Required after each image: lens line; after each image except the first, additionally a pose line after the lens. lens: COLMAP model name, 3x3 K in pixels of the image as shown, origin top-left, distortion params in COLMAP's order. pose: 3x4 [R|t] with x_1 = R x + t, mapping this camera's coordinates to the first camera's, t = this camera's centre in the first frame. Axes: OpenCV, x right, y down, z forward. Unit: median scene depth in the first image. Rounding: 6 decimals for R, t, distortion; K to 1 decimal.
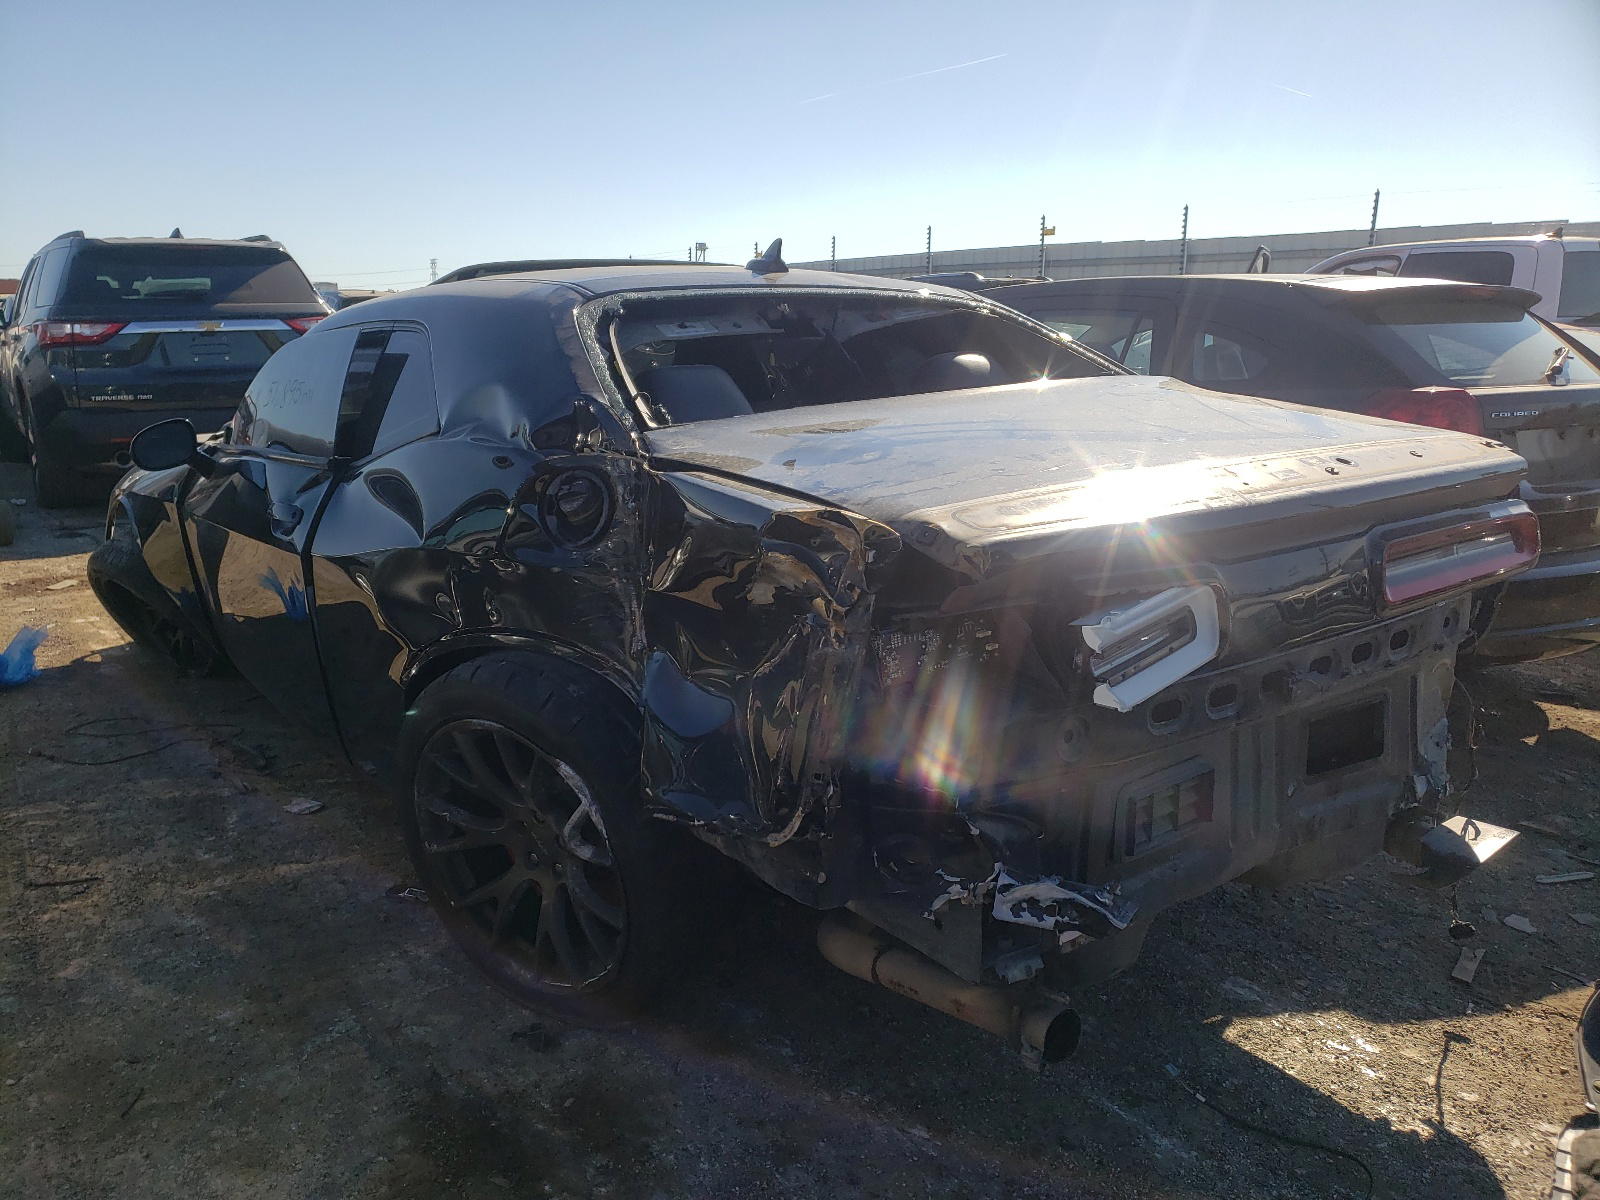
lens RADIAL K [[1214.4, 0, 797.1], [0, 1214.4, 609.0], [0, 0, 1]] dist [0.031664, -0.004346]
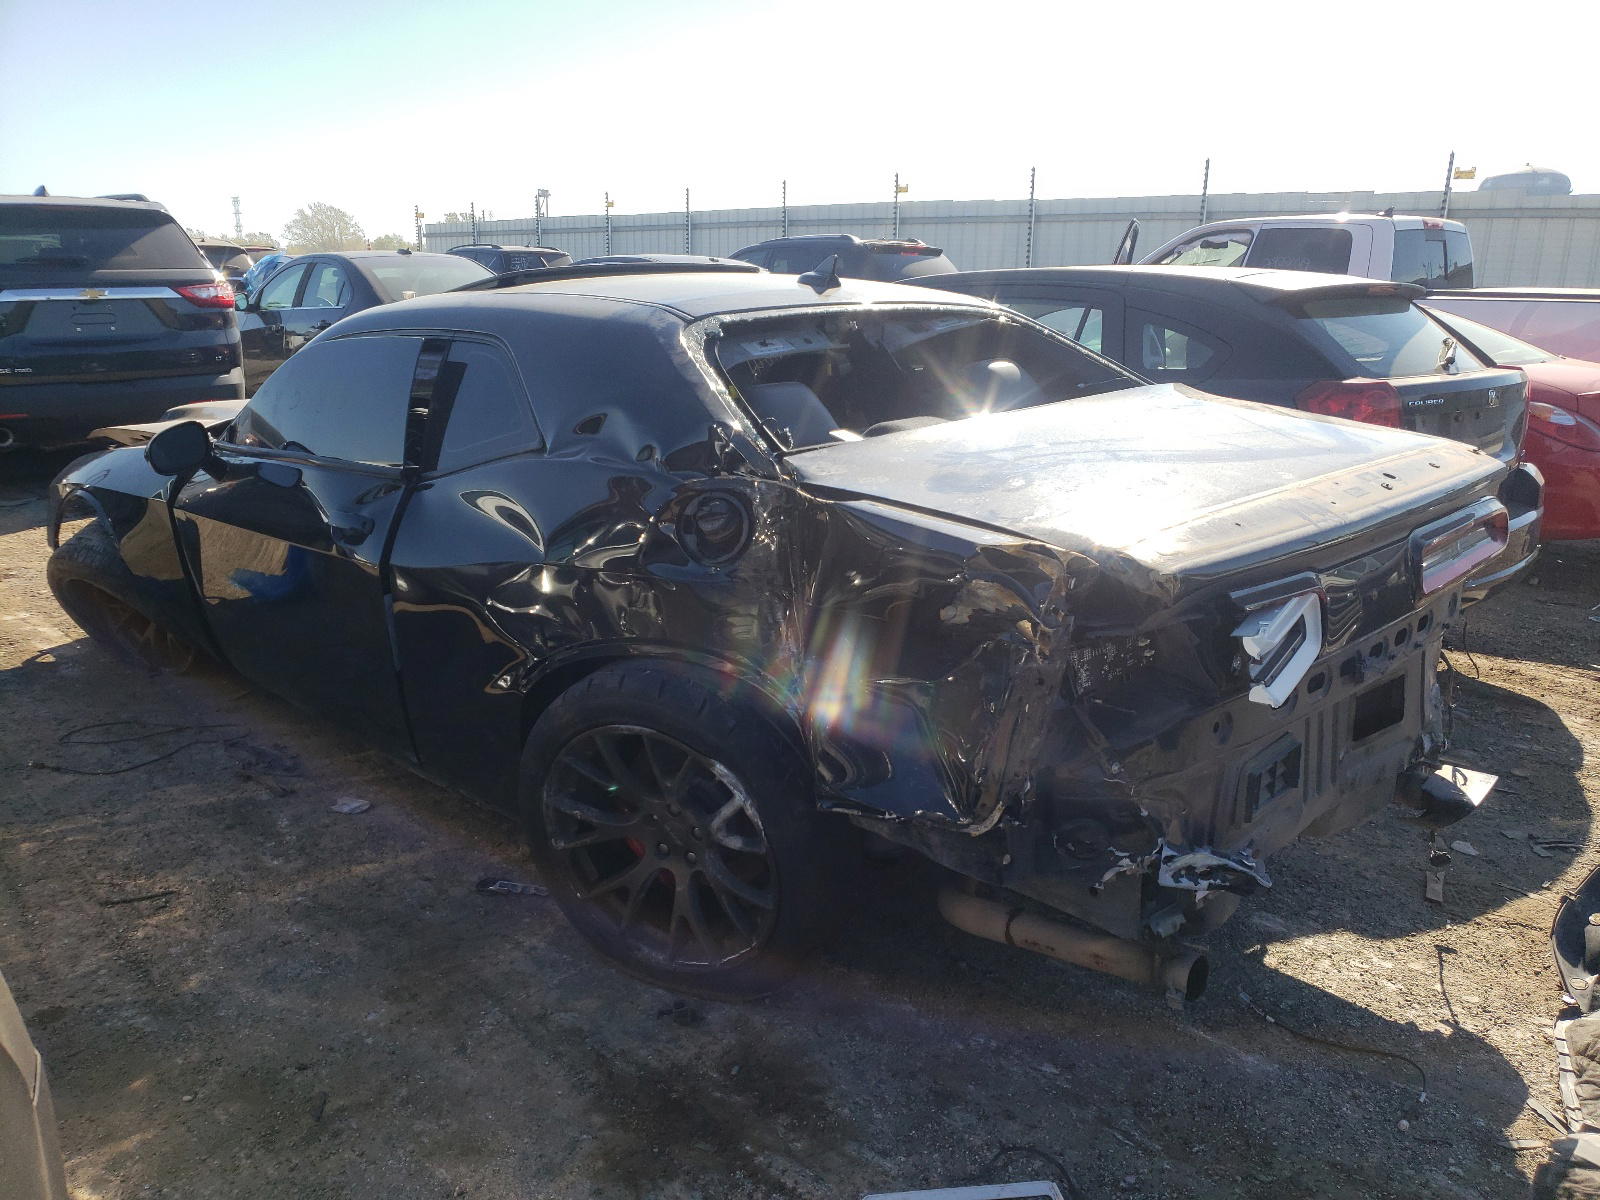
lens RADIAL K [[1212.2, 0, 800.0], [0, 1212.2, 600.0], [0, 0, 1]] dist [0.063758, -0.064177]
pose [[0.988332, -0.032606, 0.148786, -0.256973], [0.026743, 0.998791, 0.041237, -0.057697], [-0.149951, -0.036777, 0.988009, -0.073669]]
